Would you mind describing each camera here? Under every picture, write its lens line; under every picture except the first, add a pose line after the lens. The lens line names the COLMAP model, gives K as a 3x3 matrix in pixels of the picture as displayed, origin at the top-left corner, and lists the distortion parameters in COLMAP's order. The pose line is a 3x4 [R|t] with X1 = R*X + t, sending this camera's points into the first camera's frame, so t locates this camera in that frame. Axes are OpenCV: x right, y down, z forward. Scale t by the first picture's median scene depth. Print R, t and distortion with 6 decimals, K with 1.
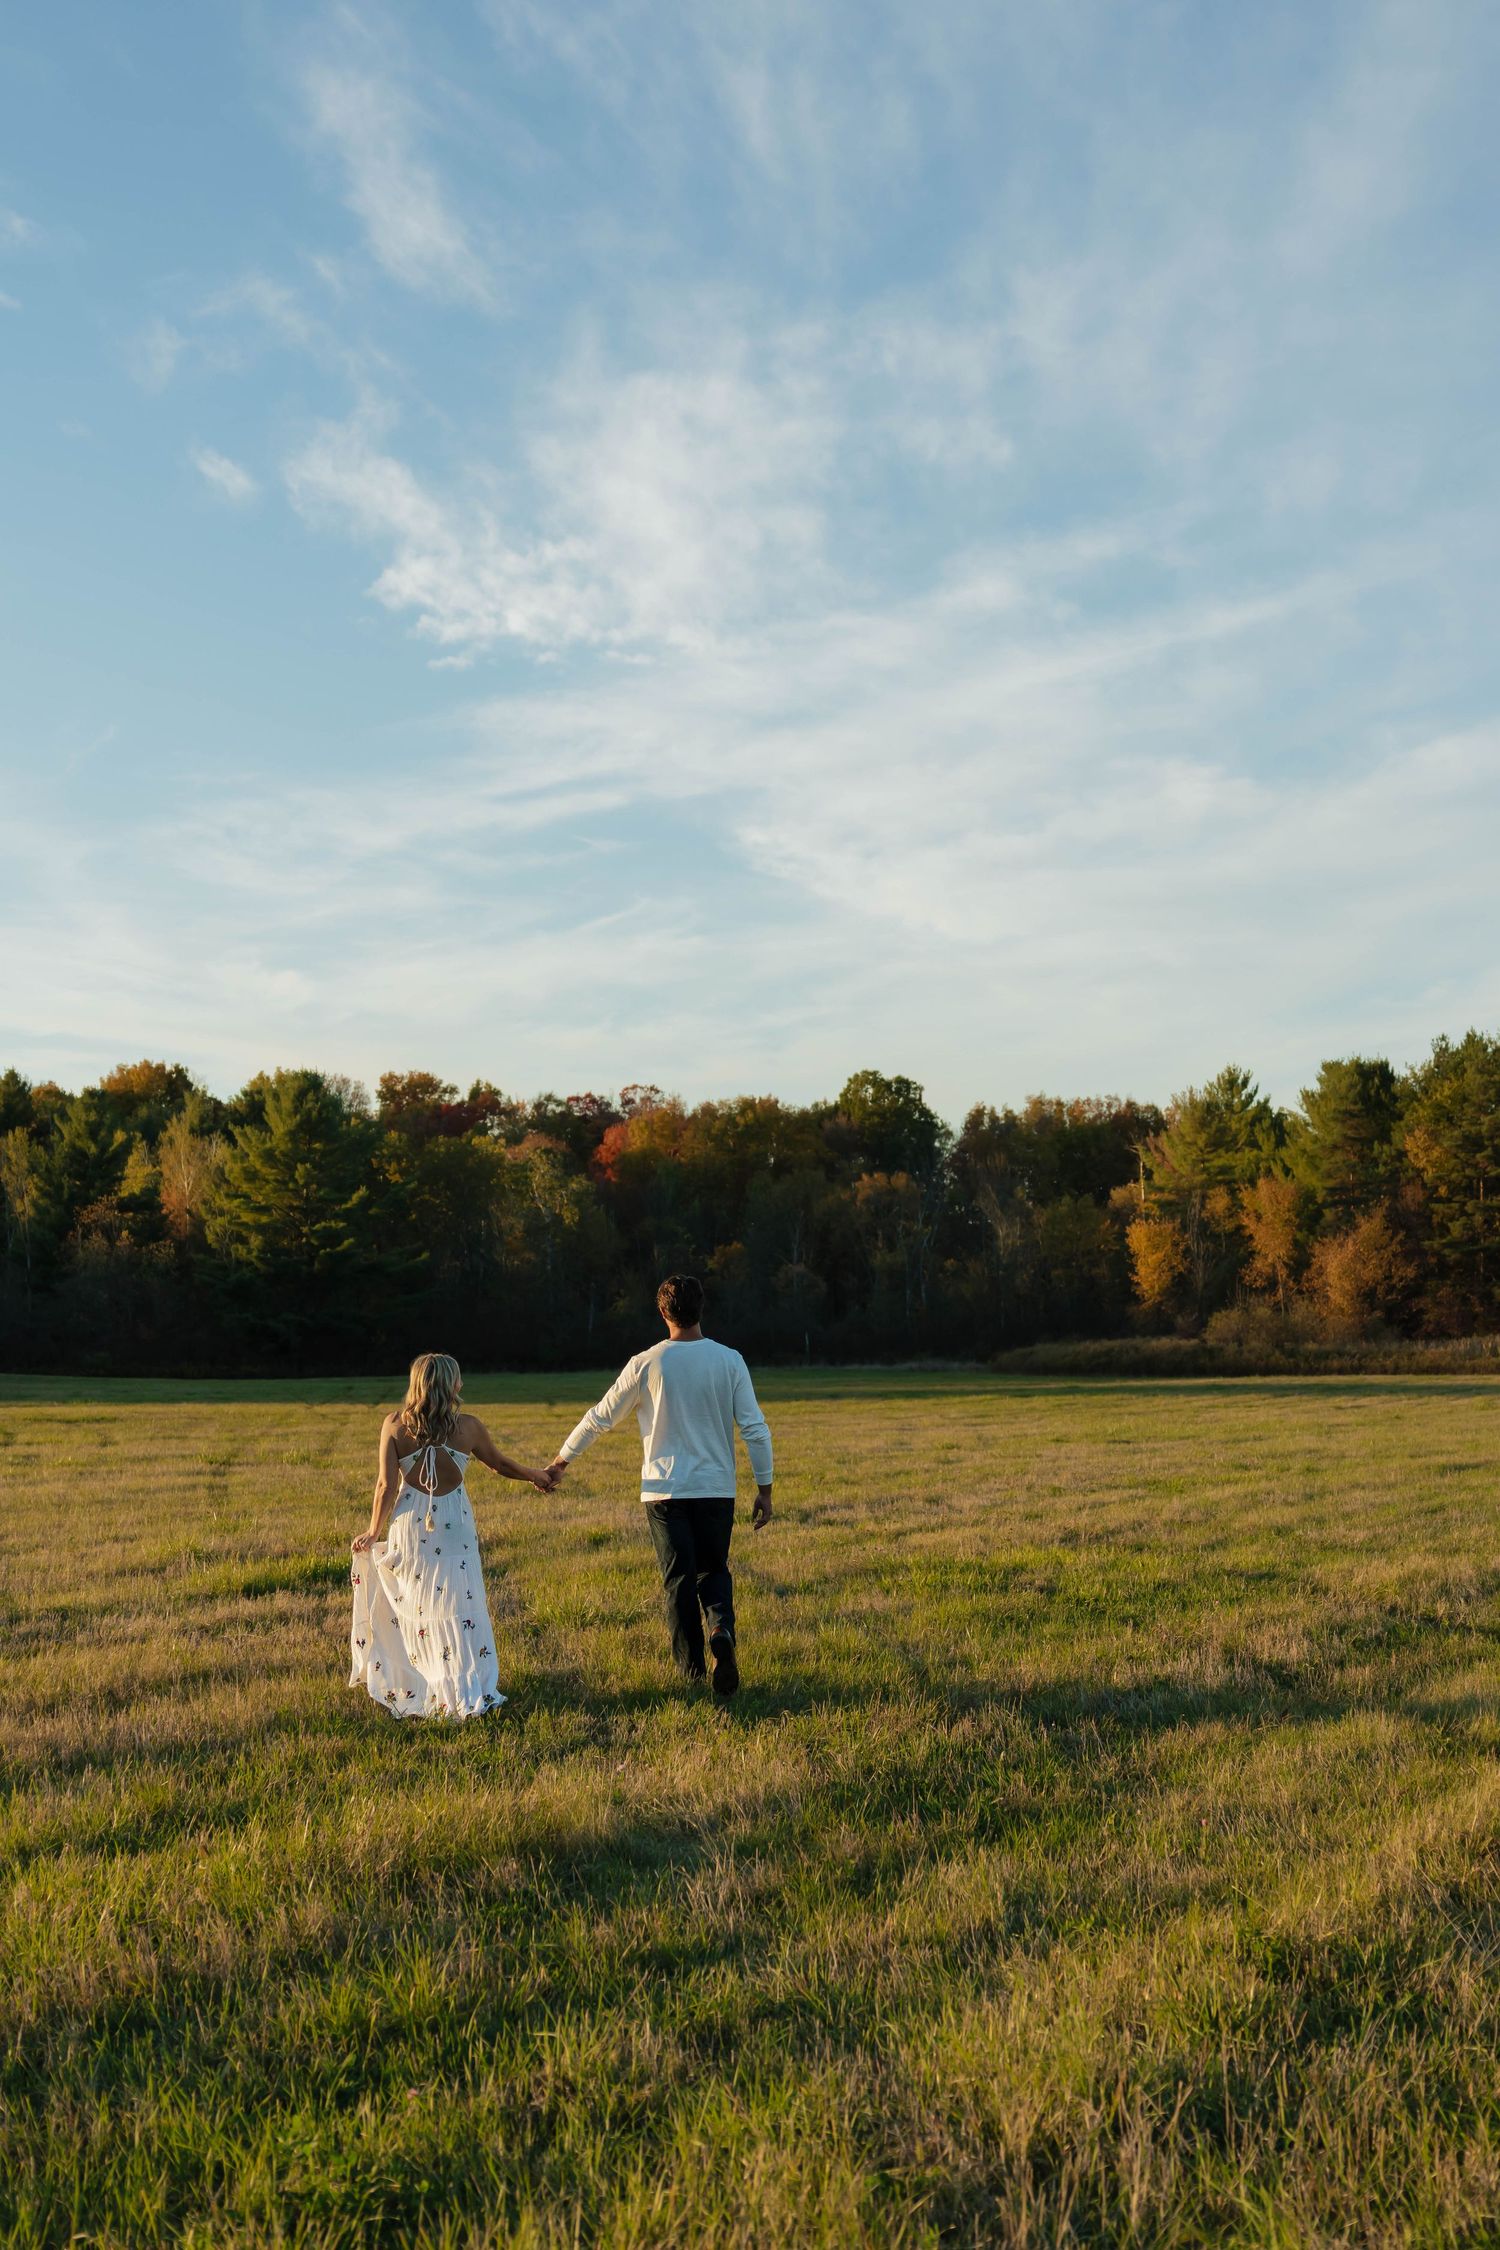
lens RADIAL K [[3188.9, 0, 750.0], [0, 3188.9, 1125.0], [0, 0, 1]] dist [0.002749, -0.010223]
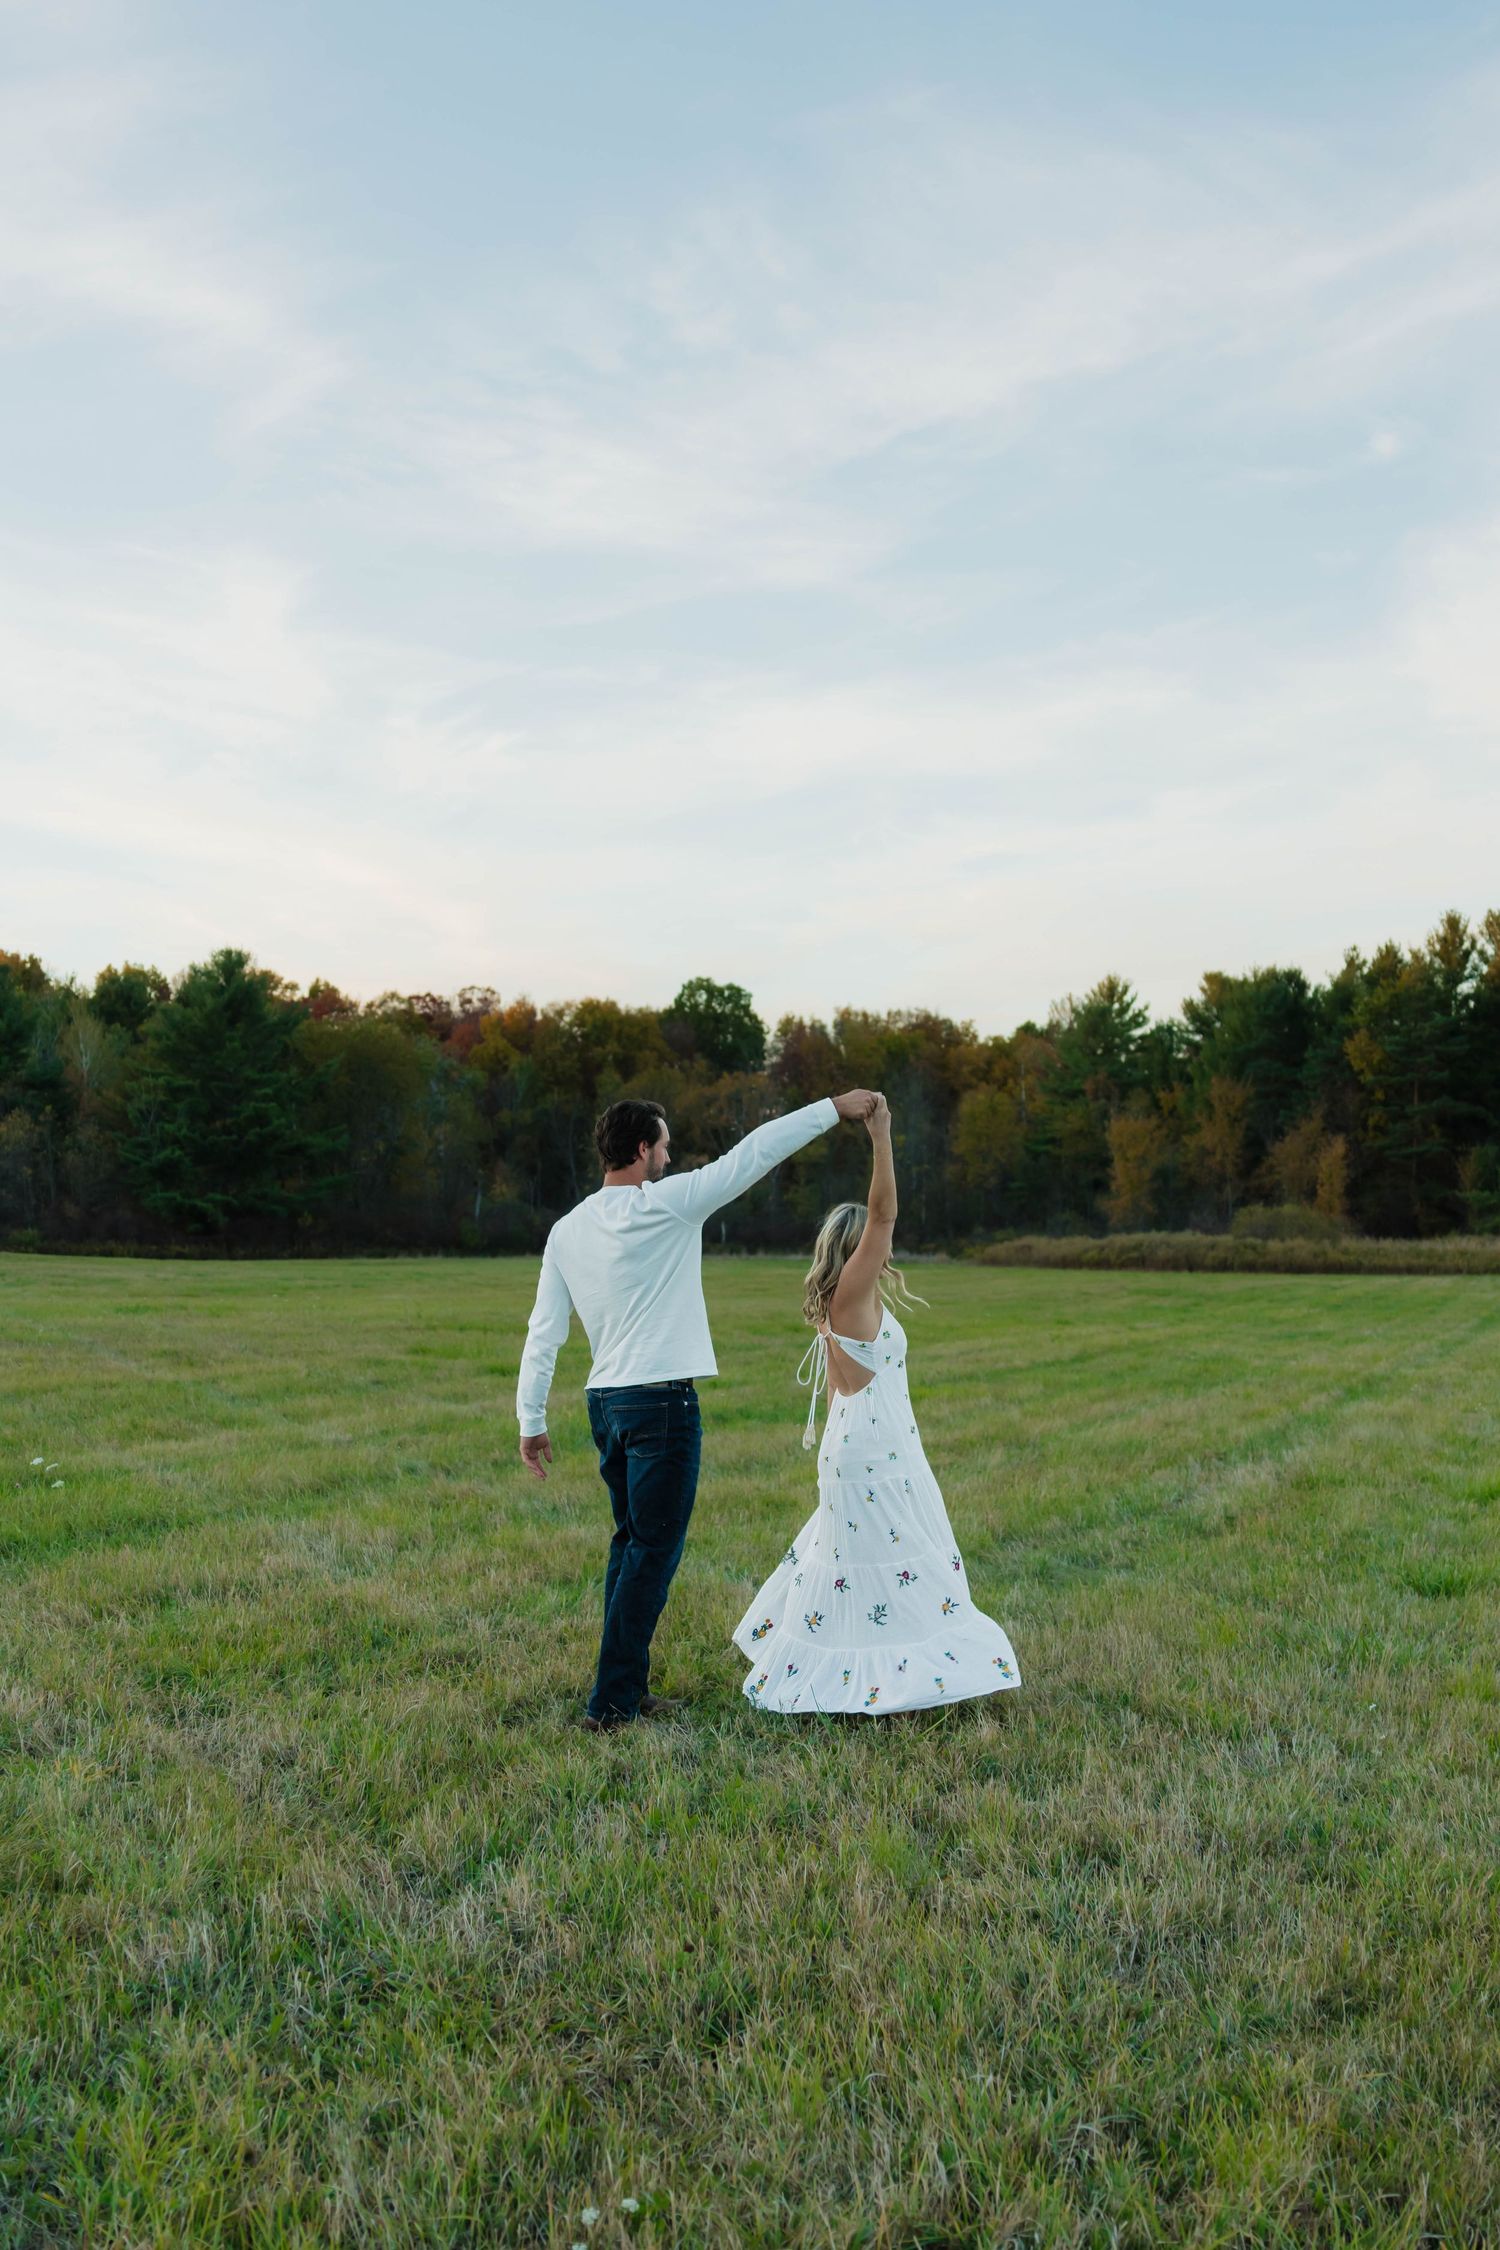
lens RADIAL K [[2597.7, 0, 750.0], [0, 2597.7, 1125.0], [0, 0, 1]] dist [-0.090385, 0.008032]
pose [[0.988500, 0.021596, 0.149670, -0.076404], [-0.025628, 0.999357, 0.025062, 0.010102], [-0.149033, -0.028609, 0.988418, 0.136374]]
